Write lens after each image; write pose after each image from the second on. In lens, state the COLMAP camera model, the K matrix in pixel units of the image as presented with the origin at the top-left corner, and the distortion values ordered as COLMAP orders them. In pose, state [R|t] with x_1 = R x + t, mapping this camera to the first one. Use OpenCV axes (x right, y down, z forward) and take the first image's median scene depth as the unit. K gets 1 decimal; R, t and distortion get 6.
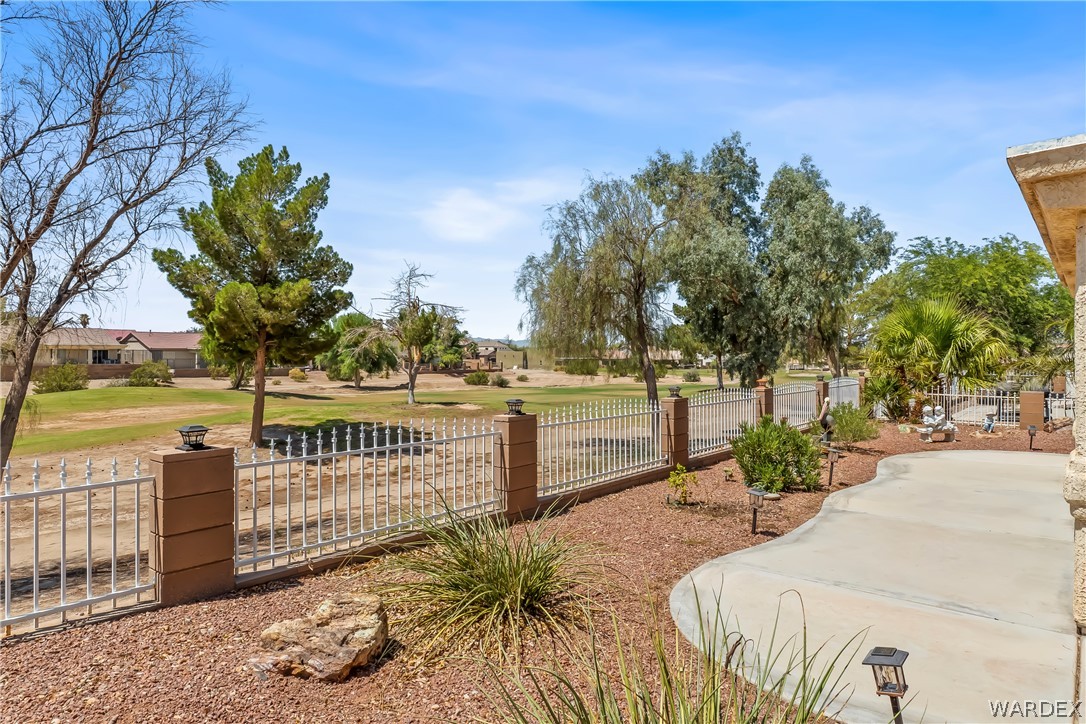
lens RADIAL K [[652.1, 0, 542.5], [0, 652.1, 362.1], [0, 0, 1]] dist [0.003182, 0.000261]
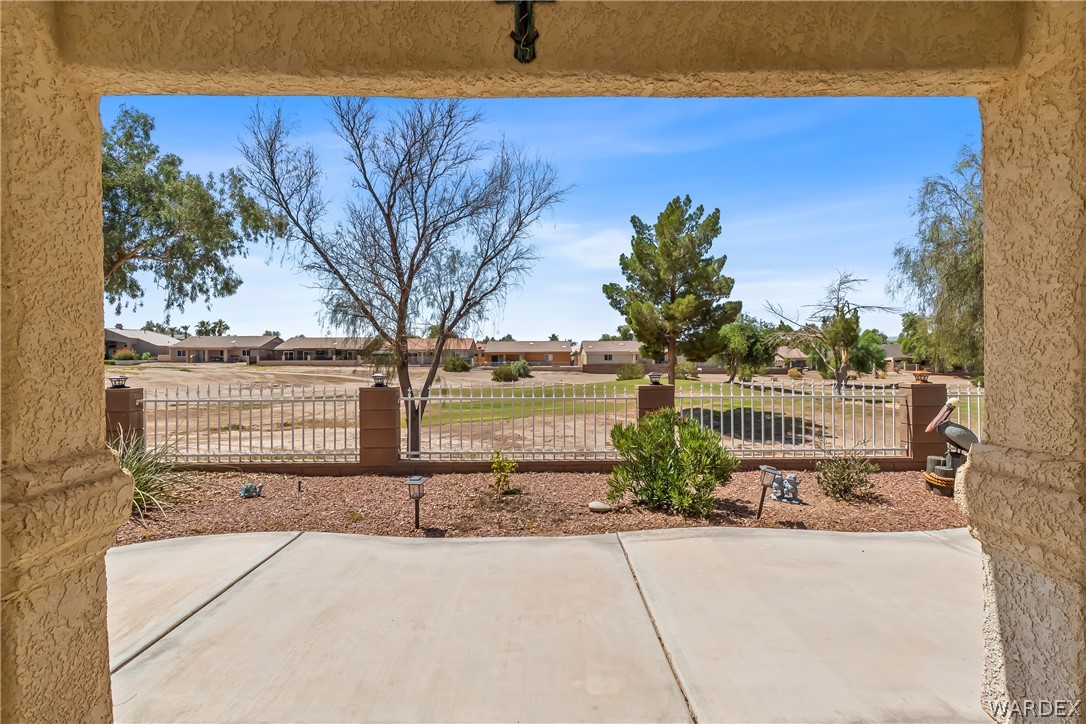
lens RADIAL K [[507.0, 0, 542.8], [0, 507.0, 359.9], [0, 0, 1]] dist [0.000948, 0.000091]
pose [[0.665339, -0.001492, -0.746540, 0.165207], [-0.003658, 0.999979, -0.005259, 0.005699], [0.746532, 0.006229, 0.665320, 0.112420]]
